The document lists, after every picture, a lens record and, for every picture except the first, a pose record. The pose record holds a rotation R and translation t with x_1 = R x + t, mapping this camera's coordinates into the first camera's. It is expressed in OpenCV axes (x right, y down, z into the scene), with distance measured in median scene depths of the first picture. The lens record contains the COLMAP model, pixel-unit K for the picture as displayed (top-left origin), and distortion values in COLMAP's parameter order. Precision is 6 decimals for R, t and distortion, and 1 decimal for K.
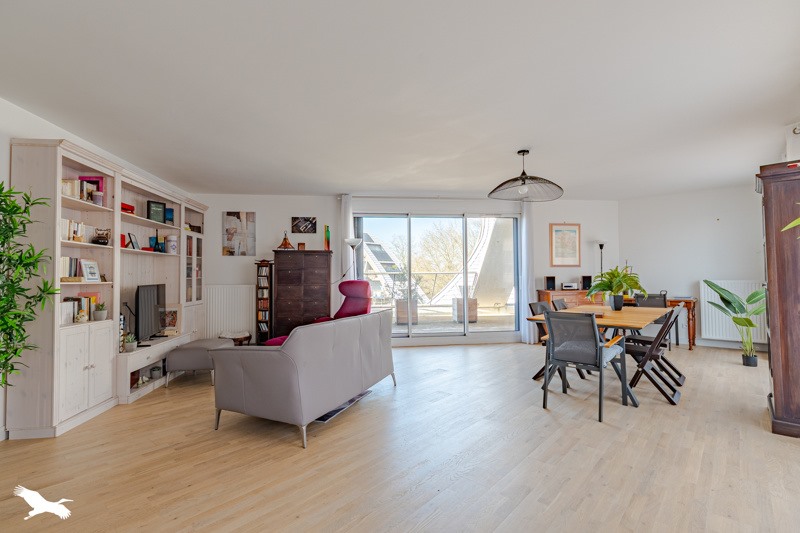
lens RADIAL K [[377.6, 0, 401.3], [0, 377.6, 264.8], [0, 0, 1]] dist [0.000975, 0.000033]
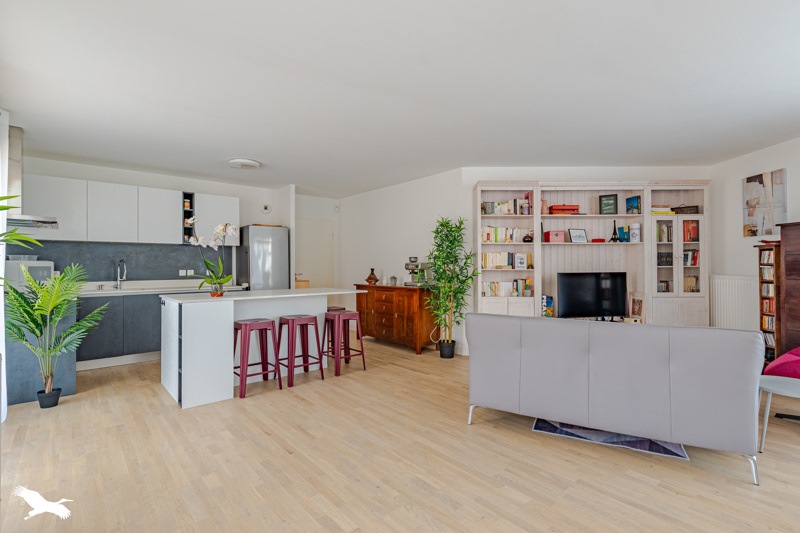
lens RADIAL K [[377.6, 0, 401.3], [0, 377.6, 264.8], [0, 0, 1]] dist [0.000975, 0.000033]
pose [[-0.119183, 0.002867, -0.992868, 0.476648], [0.033800, 0.999428, -0.001171, 0.011787], [0.992297, -0.033698, -0.119212, 0.536532]]
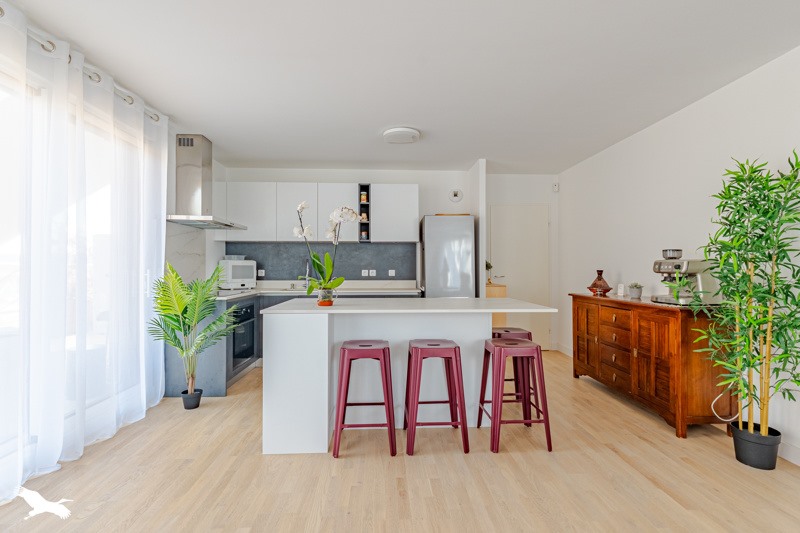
lens RADIAL K [[377.6, 0, 401.3], [0, 377.6, 264.8], [0, 0, 1]] dist [0.000975, 0.000033]
pose [[-0.706307, -0.000777, -0.707905, 0.090363], [0.023321, 0.999431, -0.024365, 0.017545], [0.707521, -0.033718, -0.705887, 0.558721]]
